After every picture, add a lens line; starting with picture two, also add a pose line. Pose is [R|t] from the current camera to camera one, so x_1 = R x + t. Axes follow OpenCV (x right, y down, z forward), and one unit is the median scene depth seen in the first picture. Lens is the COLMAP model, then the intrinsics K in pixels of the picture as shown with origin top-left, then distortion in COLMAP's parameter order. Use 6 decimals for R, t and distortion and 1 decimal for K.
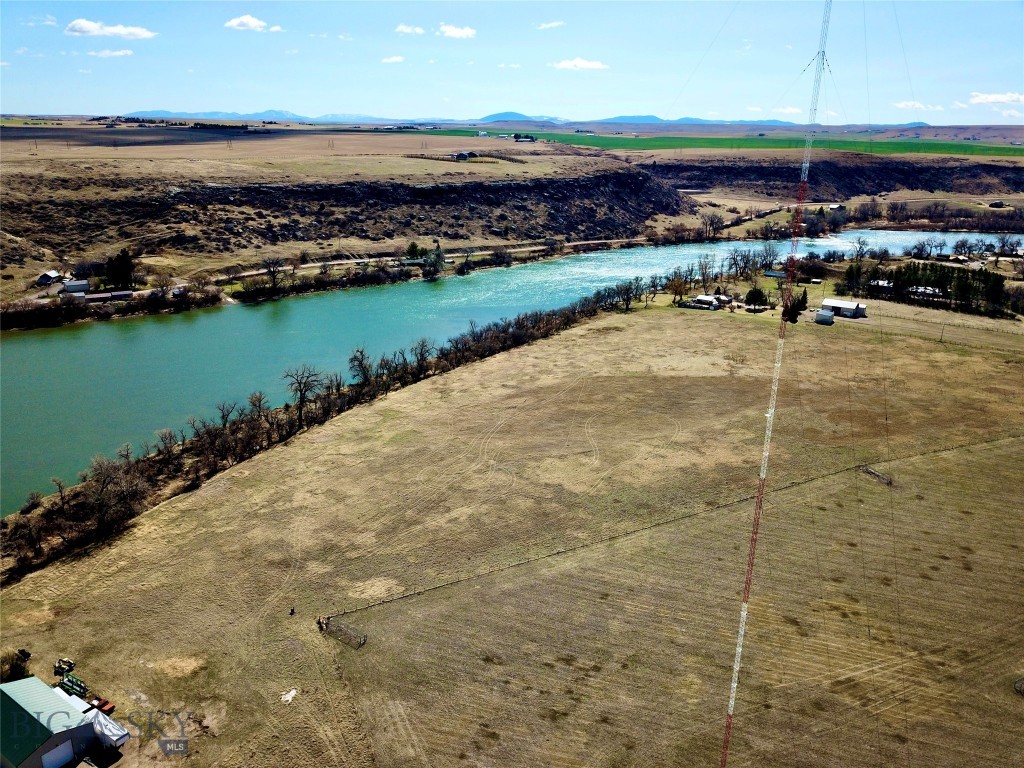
lens RADIAL K [[778.9, 0, 509.2], [0, 778.9, 391.2], [0, 0, 1]] dist [0.019754, -0.017408]
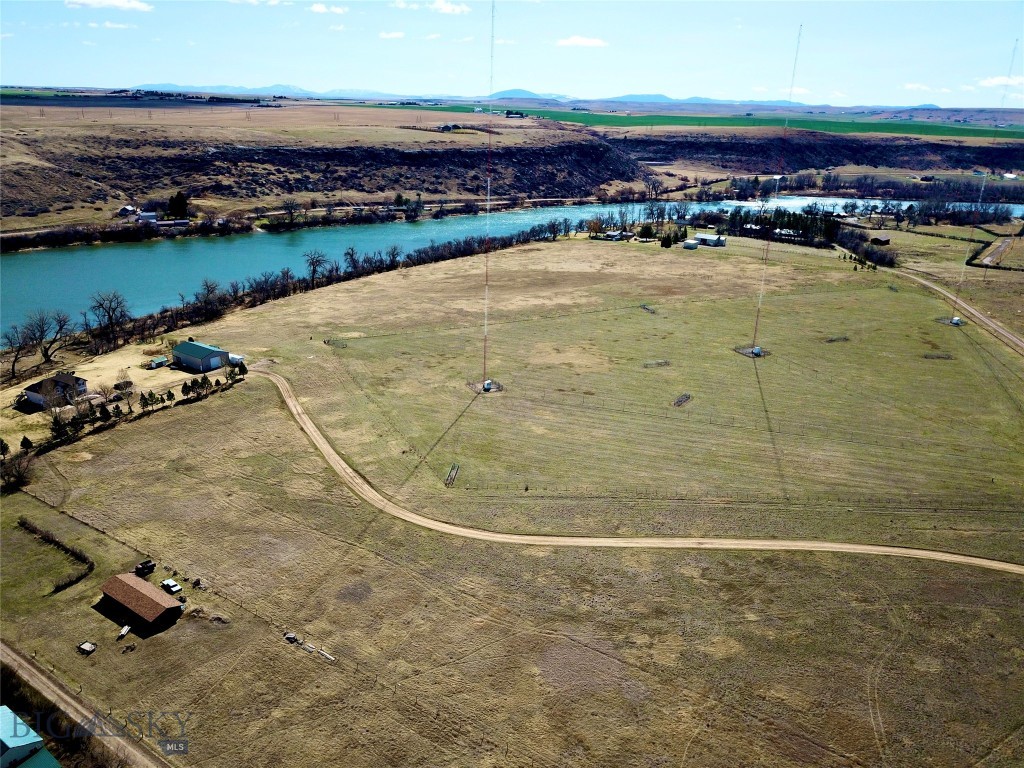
lens RADIAL K [[778.9, 0, 509.2], [0, 778.9, 391.2], [0, 0, 1]] dist [0.019754, -0.017408]
pose [[0.999885, 0.013862, -0.006154, 0.066624], [-0.013700, 0.999579, 0.025592, 0.093531], [0.006506, -0.025504, 0.999654, -0.271472]]
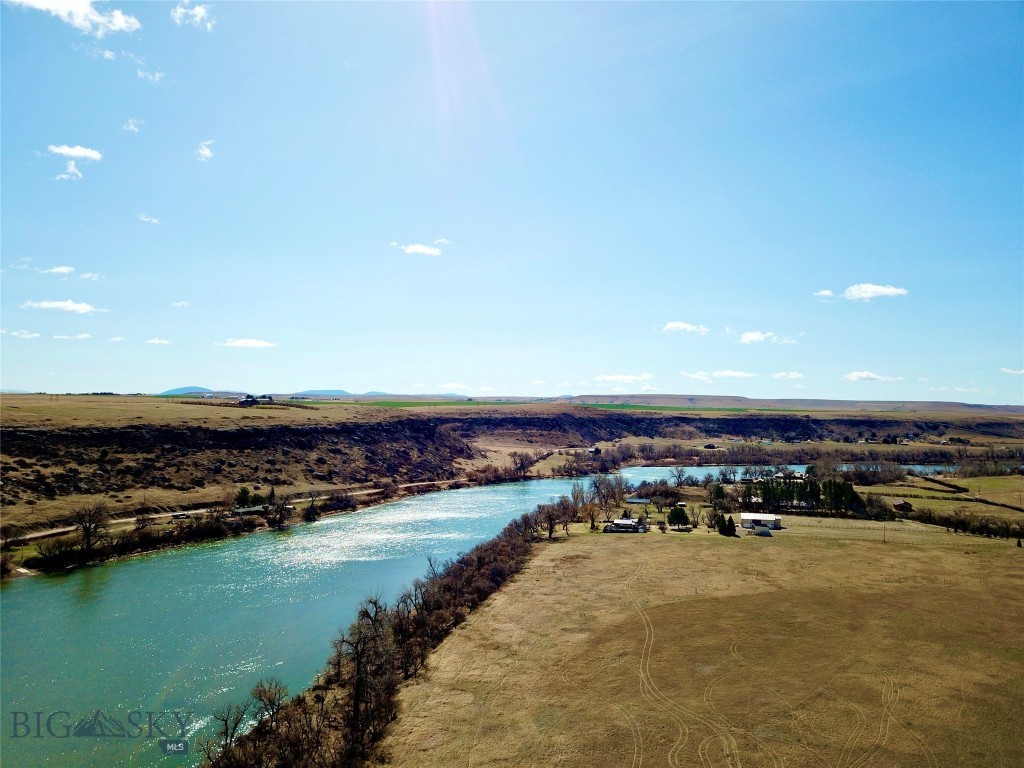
lens RADIAL K [[778.9, 0, 509.2], [0, 778.9, 391.2], [0, 0, 1]] dist [0.019754, -0.017408]
pose [[0.925637, -0.002918, 0.378401, -0.171373], [0.128287, 0.943173, -0.306540, -0.000148], [-0.356004, 0.332288, 0.873411, 0.151082]]
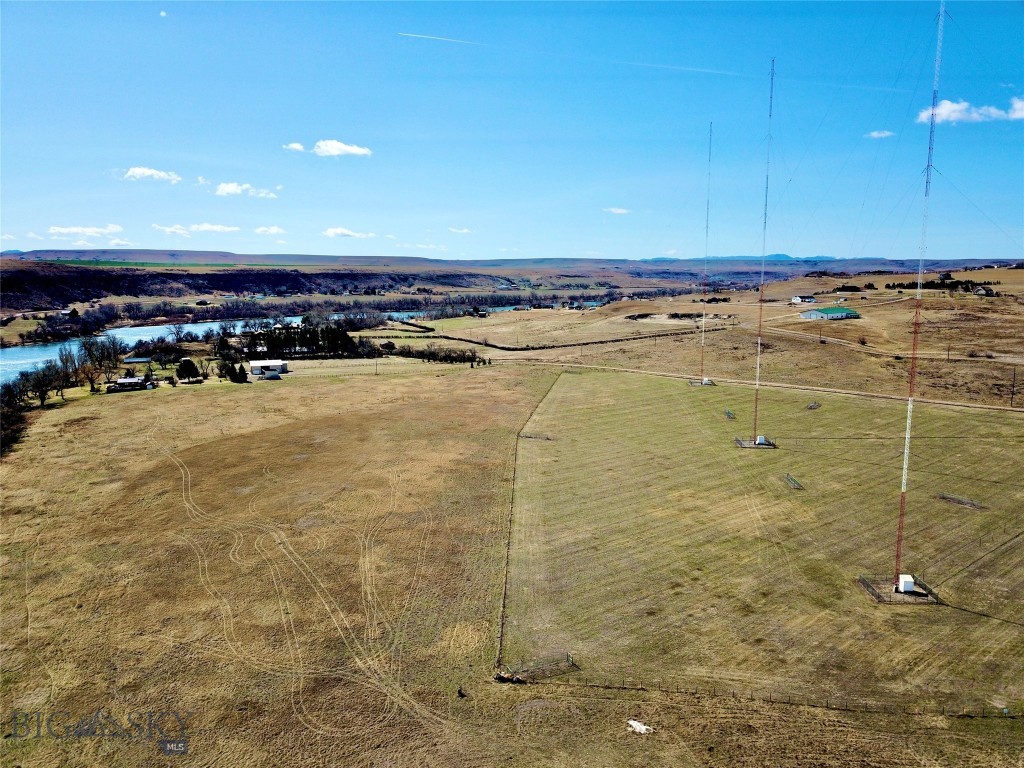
lens RADIAL K [[778.9, 0, 509.2], [0, 778.9, 391.2], [0, 0, 1]] dist [0.019754, -0.017408]
pose [[0.523262, -0.155358, 0.837891, -0.206321], [0.281861, 0.959454, 0.001876, 0.009315], [-0.804209, 0.235187, 0.545835, 0.135506]]
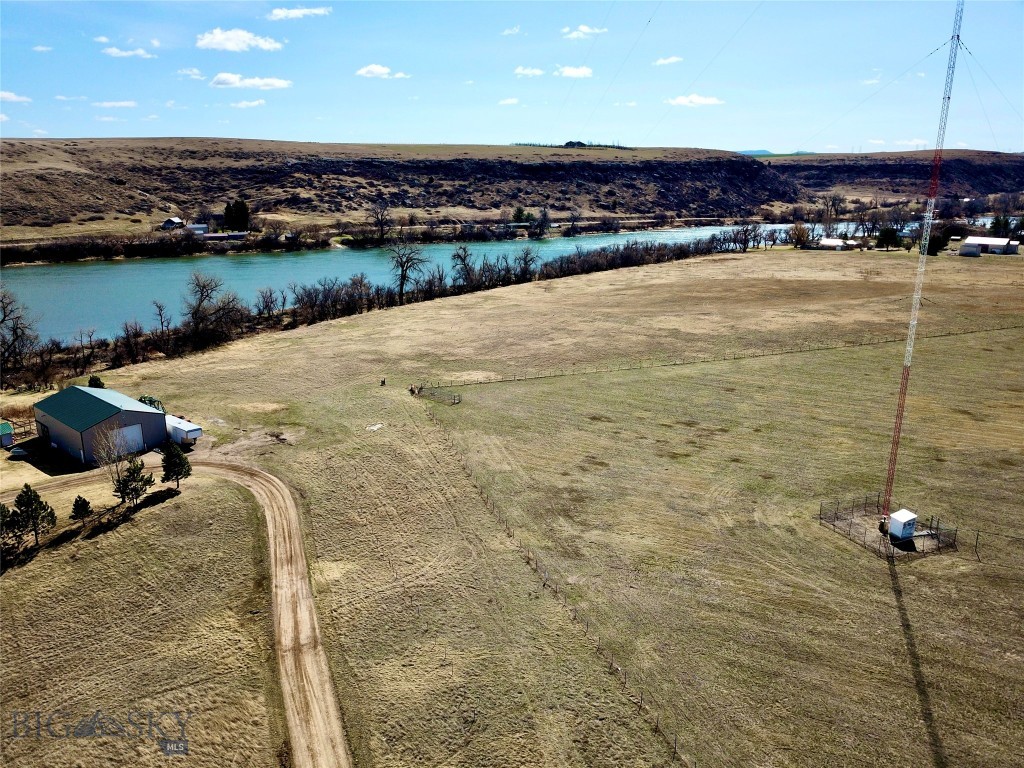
lens RADIAL K [[778.9, 0, 509.2], [0, 778.9, 391.2], [0, 0, 1]] dist [0.019754, -0.017408]
pose [[0.991201, 0.018910, -0.131007, -0.002298], [-0.024958, 0.998690, -0.044675, 0.085198], [0.129991, 0.047551, 0.990374, 0.028575]]
